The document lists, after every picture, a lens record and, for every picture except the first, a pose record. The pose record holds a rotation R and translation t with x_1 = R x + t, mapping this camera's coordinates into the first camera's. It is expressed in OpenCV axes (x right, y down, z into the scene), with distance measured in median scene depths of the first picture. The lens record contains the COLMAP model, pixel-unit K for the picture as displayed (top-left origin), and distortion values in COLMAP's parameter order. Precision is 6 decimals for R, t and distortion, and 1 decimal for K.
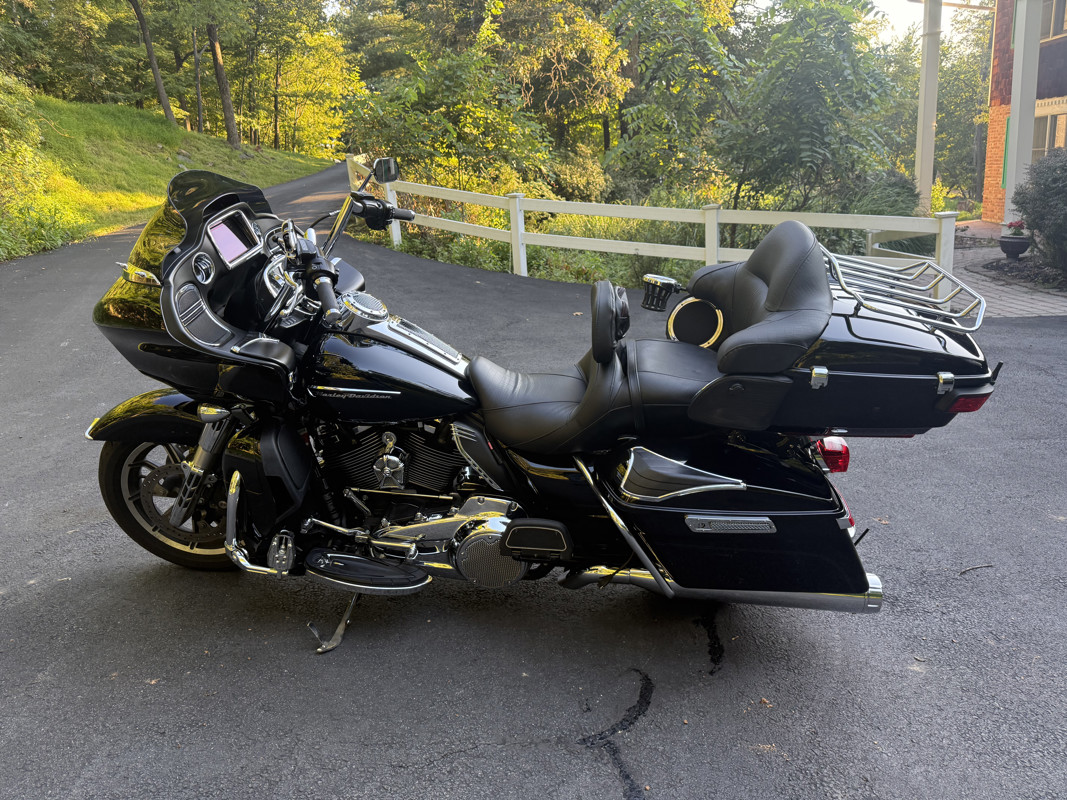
lens RADIAL K [[764.7, 0, 533.5], [0, 764.7, 400.0], [0, 0, 1]] dist [0.154735, -0.235152]
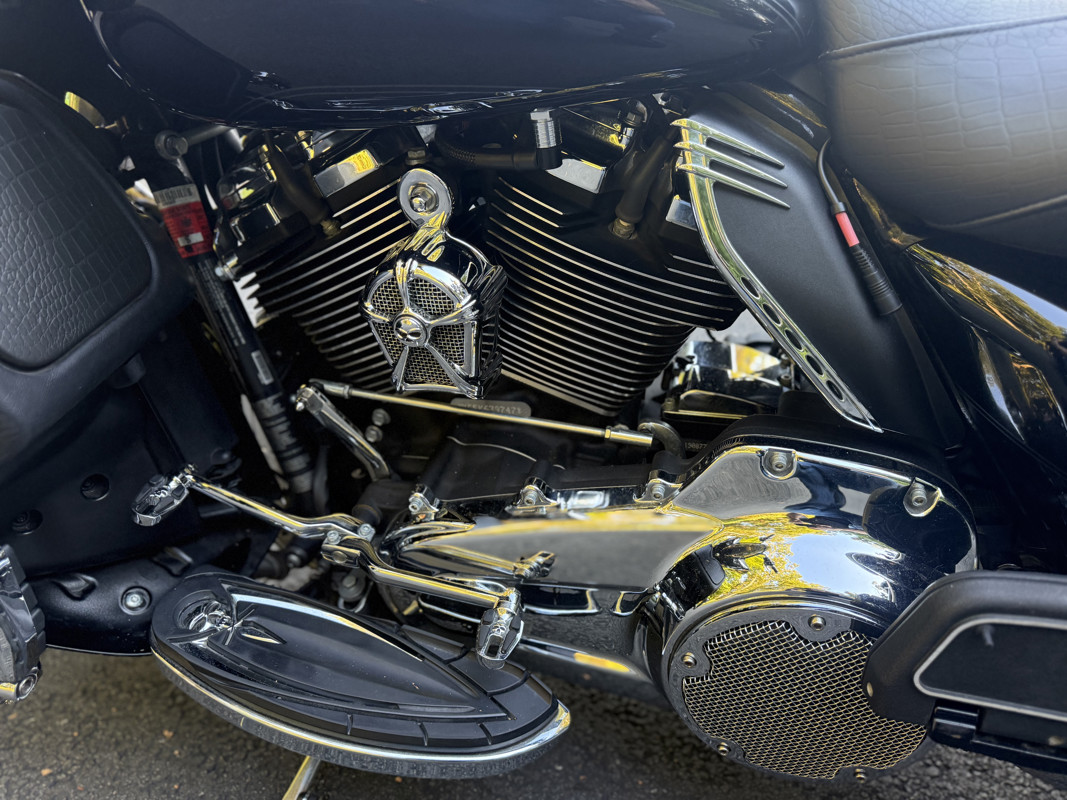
lens RADIAL K [[764.7, 0, 533.5], [0, 764.7, 400.0], [0, 0, 1]] dist [0.154735, -0.235152]
pose [[0.980147, 0.060157, -0.188924, -0.097823], [-0.040417, 0.993474, 0.106653, 0.086283], [0.194107, -0.096900, 0.976183, 0.734866]]
